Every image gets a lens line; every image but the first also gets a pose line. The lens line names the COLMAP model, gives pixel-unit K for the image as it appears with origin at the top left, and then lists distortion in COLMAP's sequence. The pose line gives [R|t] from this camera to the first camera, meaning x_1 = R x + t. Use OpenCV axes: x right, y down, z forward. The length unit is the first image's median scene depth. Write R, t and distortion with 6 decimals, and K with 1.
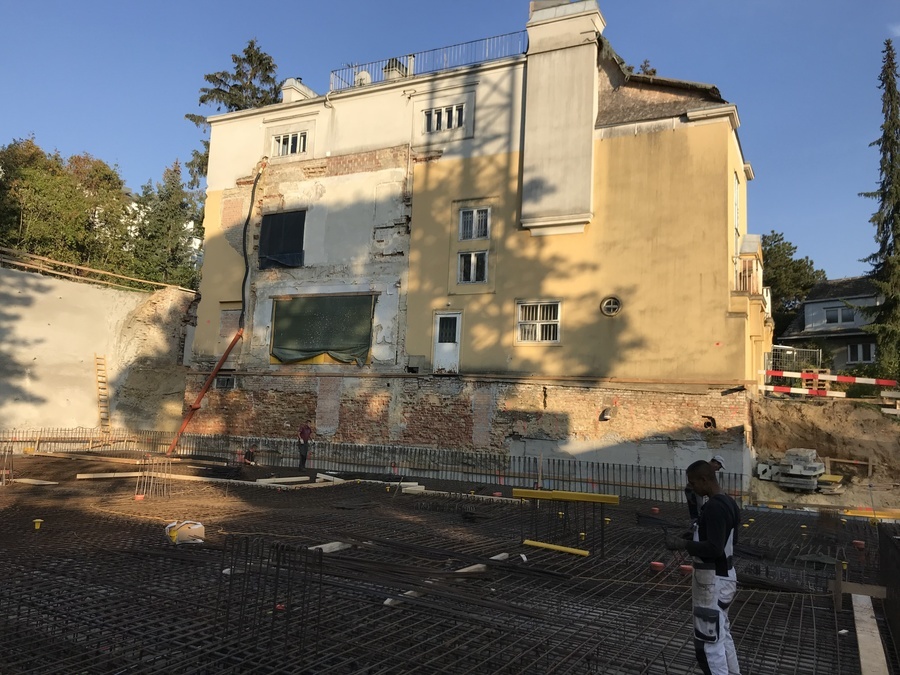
lens RADIAL K [[737.3, 0, 451.8], [0, 737.3, 313.6], [0, 0, 1]] dist [0.063031, -0.176577]
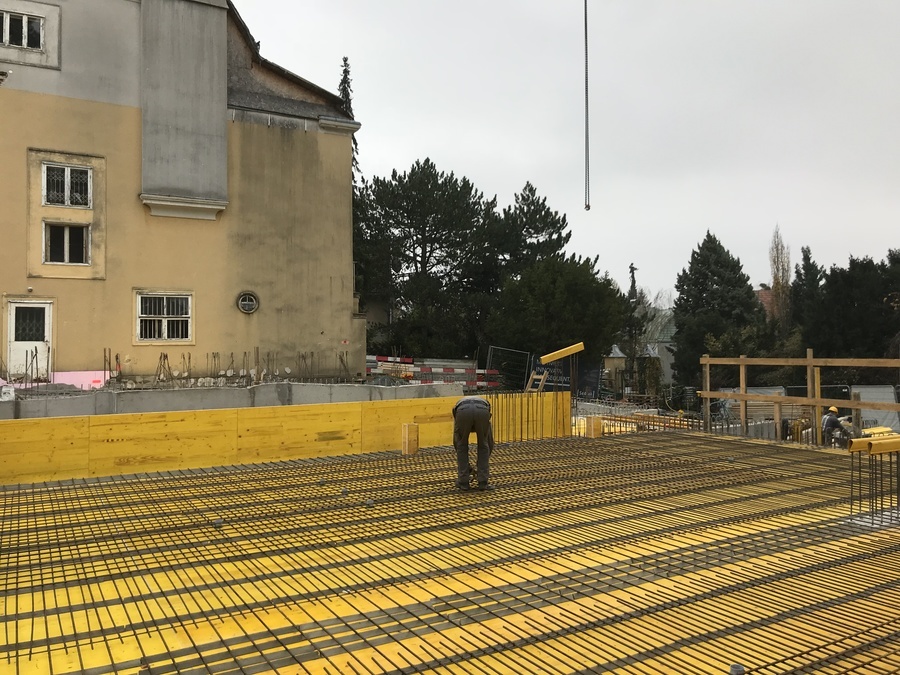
lens RADIAL K [[735.1, 0, 447.5], [0, 735.1, 324.7], [0, 0, 1]] dist [0.011117, 0.002909]
pose [[0.542063, -0.023498, 0.840009, -0.406276], [-0.080047, 0.993620, 0.079450, -0.071121], [-0.836517, -0.110307, 0.536724, 0.233429]]
